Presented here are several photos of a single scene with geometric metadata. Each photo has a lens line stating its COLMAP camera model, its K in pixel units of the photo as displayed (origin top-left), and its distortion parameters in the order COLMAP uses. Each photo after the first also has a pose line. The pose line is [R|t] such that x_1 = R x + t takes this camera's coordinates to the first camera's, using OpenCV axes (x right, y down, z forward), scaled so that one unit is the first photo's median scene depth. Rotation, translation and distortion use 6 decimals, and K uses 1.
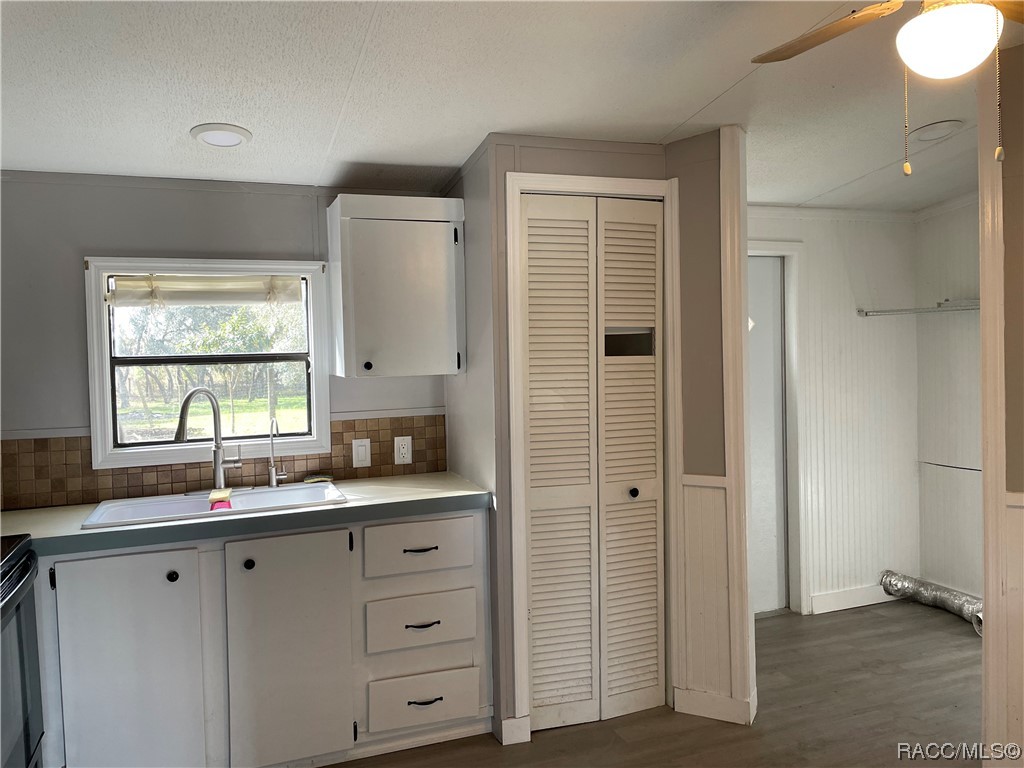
lens RADIAL K [[783.7, 0, 503.9], [0, 783.7, 369.0], [0, 0, 1]] dist [0.081698, -0.102131]
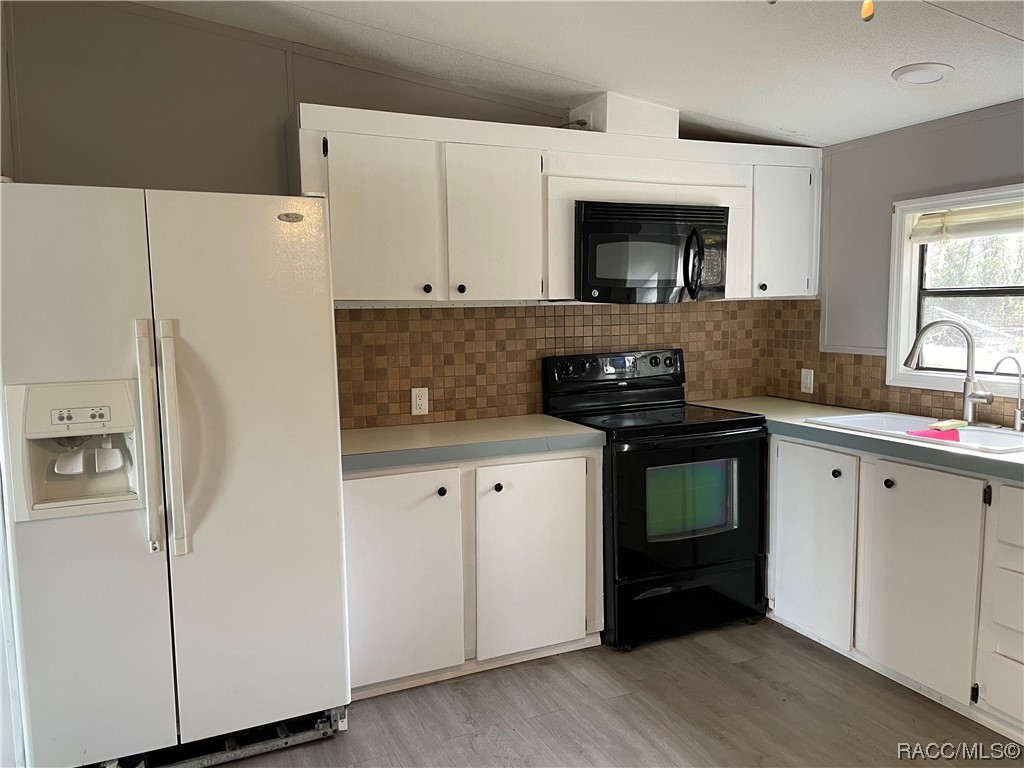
lens RADIAL K [[783.7, 0, 485.6], [0, 783.7, 384.8], [0, 0, 1]] dist [0.081698, -0.102131]
pose [[0.028343, 0.124315, -0.991838, 0.630678], [-0.007015, 0.992237, 0.124165, -0.016230], [0.999574, 0.003439, 0.028995, 0.362768]]
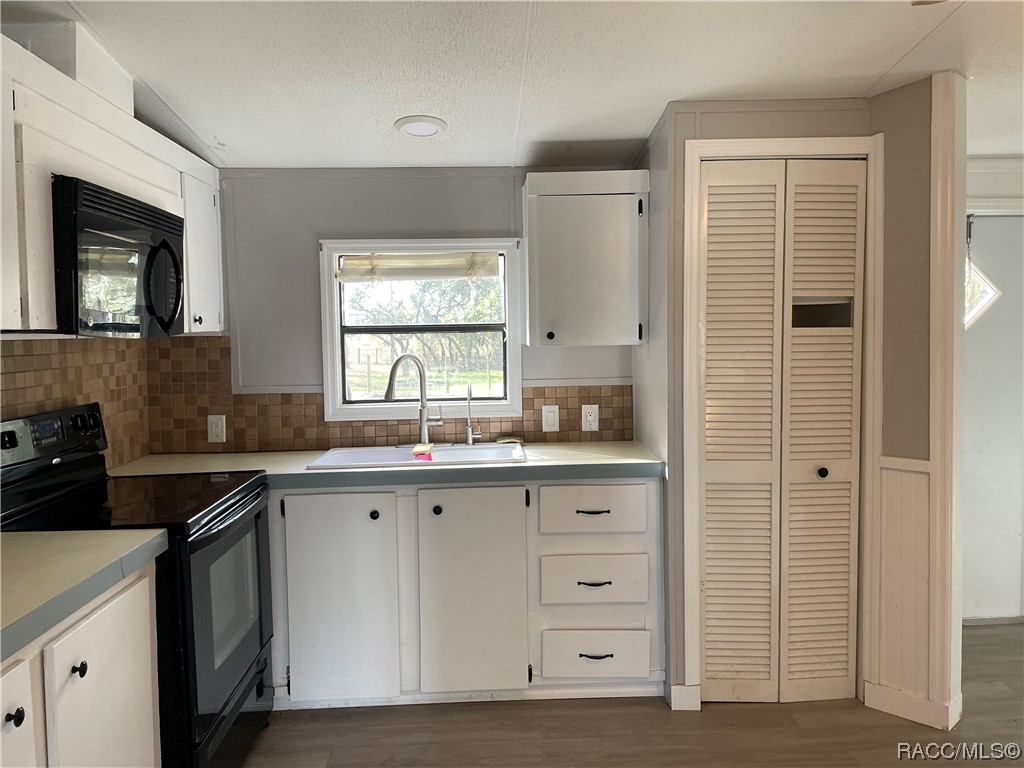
lens RADIAL K [[783.7, 0, 513.2], [0, 783.7, 366.9], [0, 0, 1]] dist [0.081698, -0.102131]
pose [[0.949388, 0.021882, -0.313342, 0.109283], [-0.013222, 0.999470, 0.029738, 0.007319], [0.313826, -0.024090, 0.949175, -0.016729]]
